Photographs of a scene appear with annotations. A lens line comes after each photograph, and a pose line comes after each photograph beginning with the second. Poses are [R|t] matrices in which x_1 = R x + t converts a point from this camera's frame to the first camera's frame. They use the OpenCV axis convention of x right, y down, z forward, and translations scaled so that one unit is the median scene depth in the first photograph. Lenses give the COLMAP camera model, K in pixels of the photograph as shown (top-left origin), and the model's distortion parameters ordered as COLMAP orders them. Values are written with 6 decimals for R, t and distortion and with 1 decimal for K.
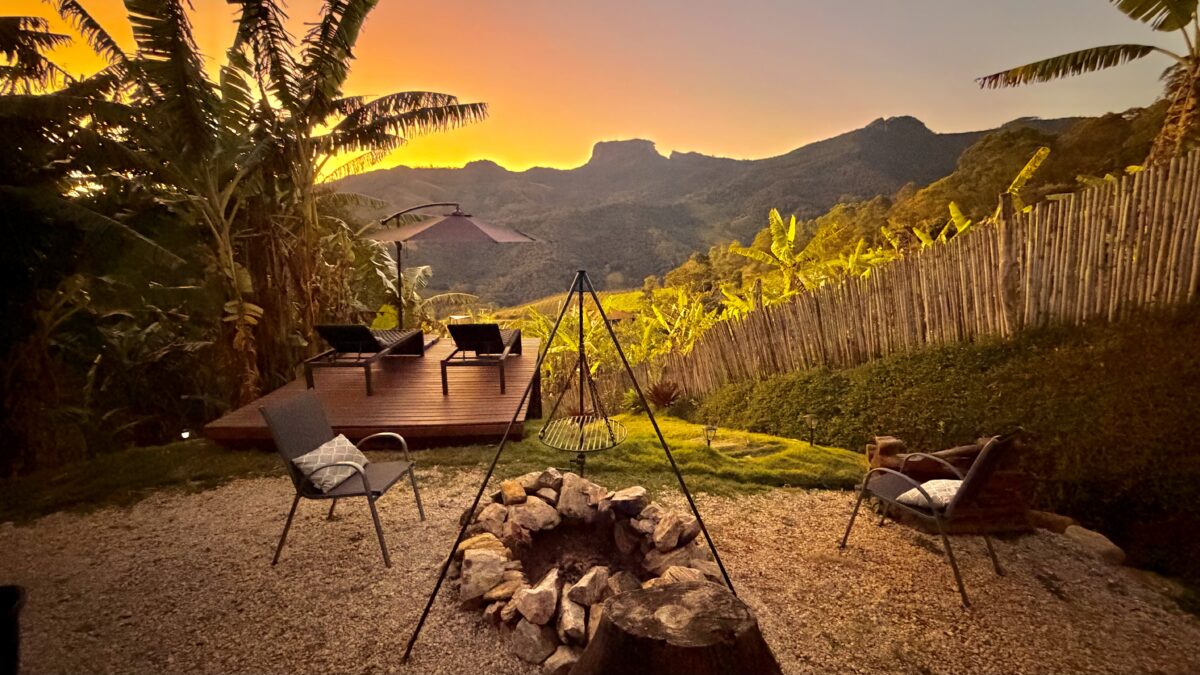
lens RADIAL K [[475.6, 0, 597.1], [0, 475.6, 335.2], [0, 0, 1]] dist [0.000331, 0.000152]
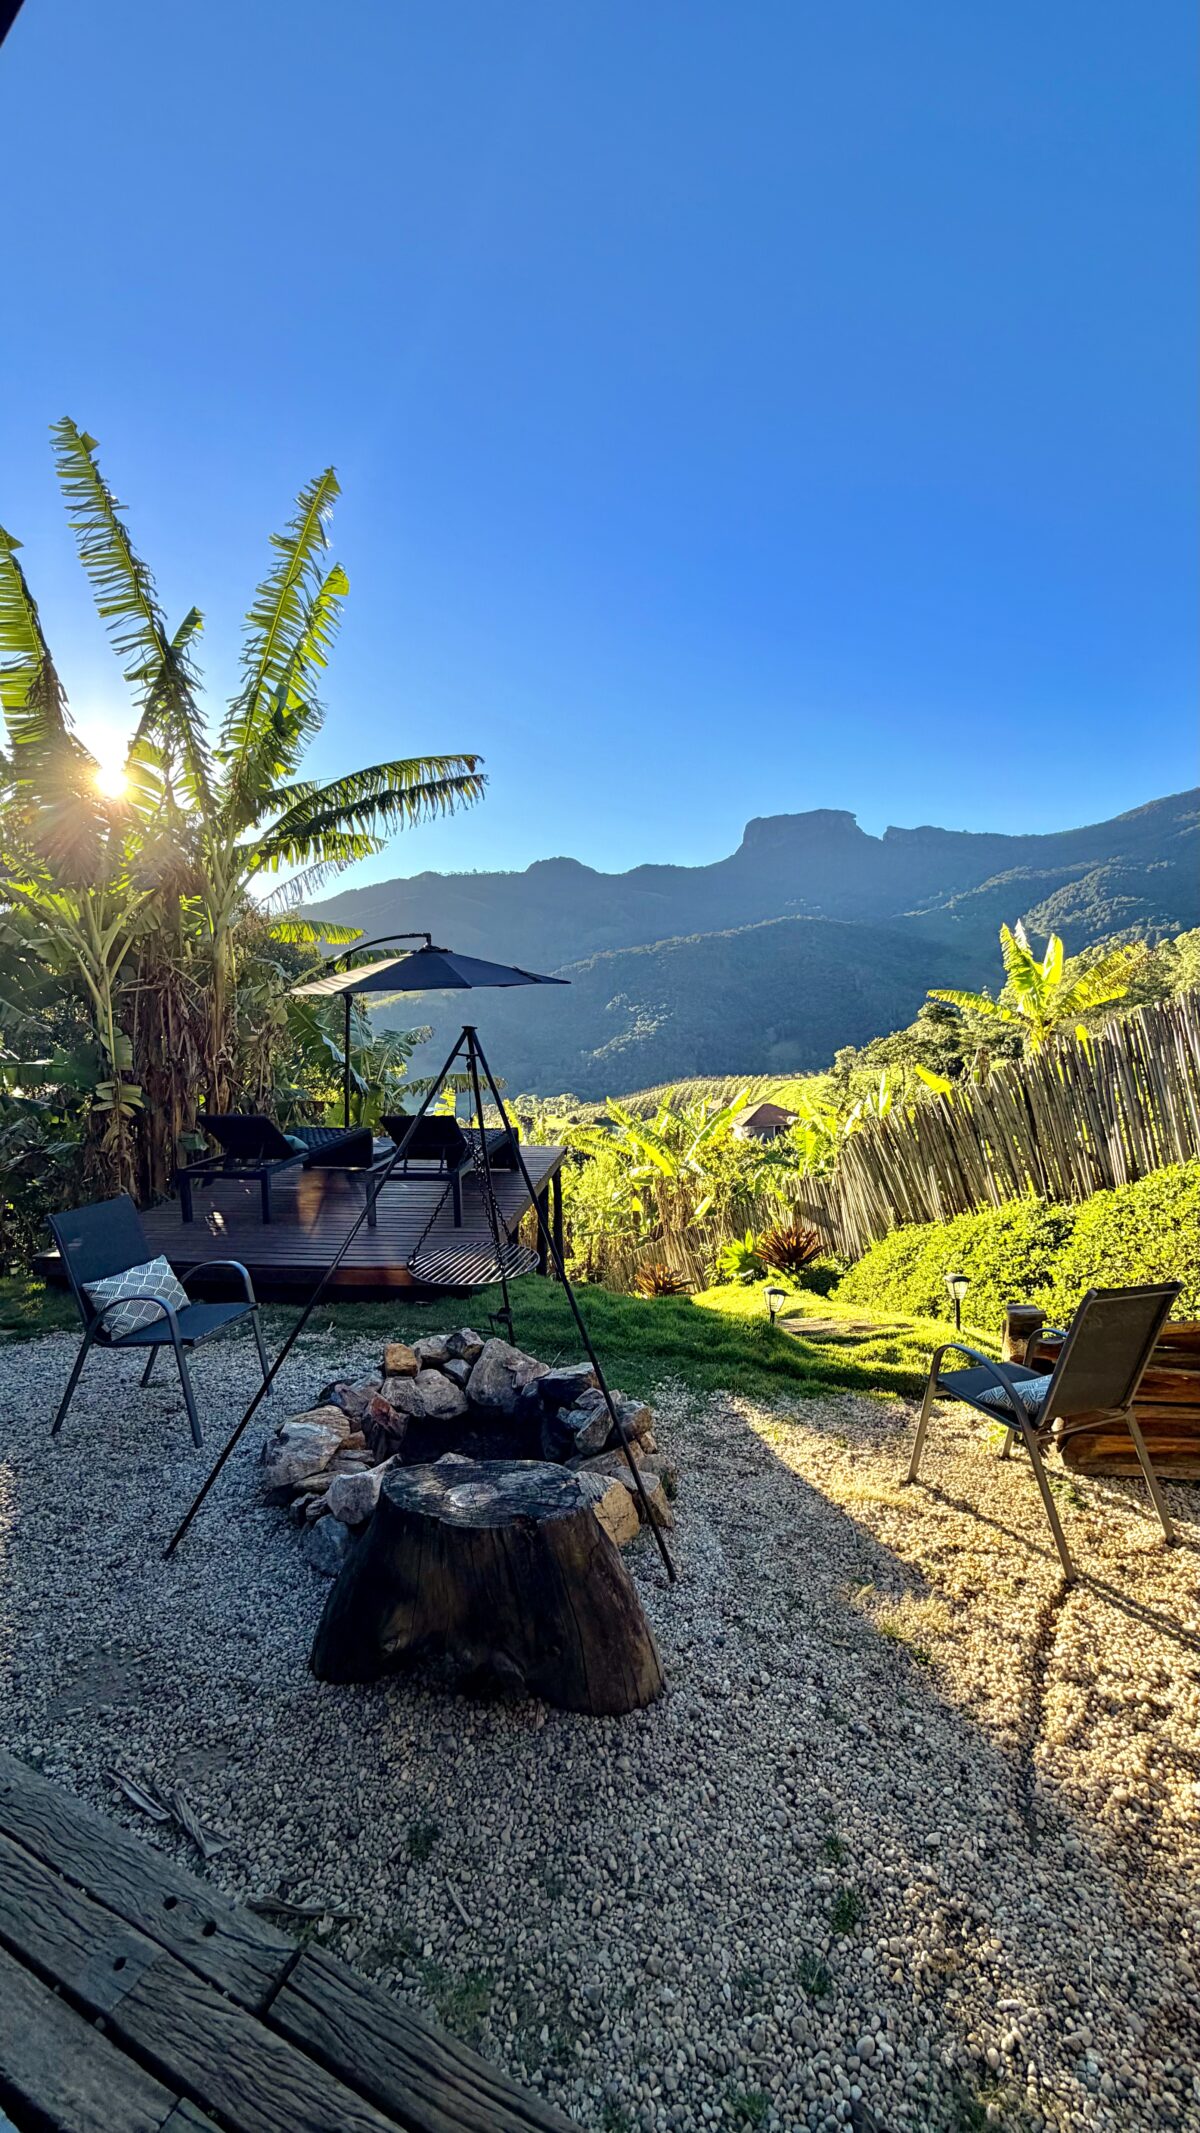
lens RADIAL K [[845.3, 0, 610.6], [0, 845.3, 1062.9], [0, 0, 1]] dist [0.000331, 0.000152]
pose [[0.985589, -0.004668, -0.169093, 0.185445], [-0.013533, 0.994239, -0.106327, 0.022790], [0.168616, 0.107083, 0.979848, -0.090715]]
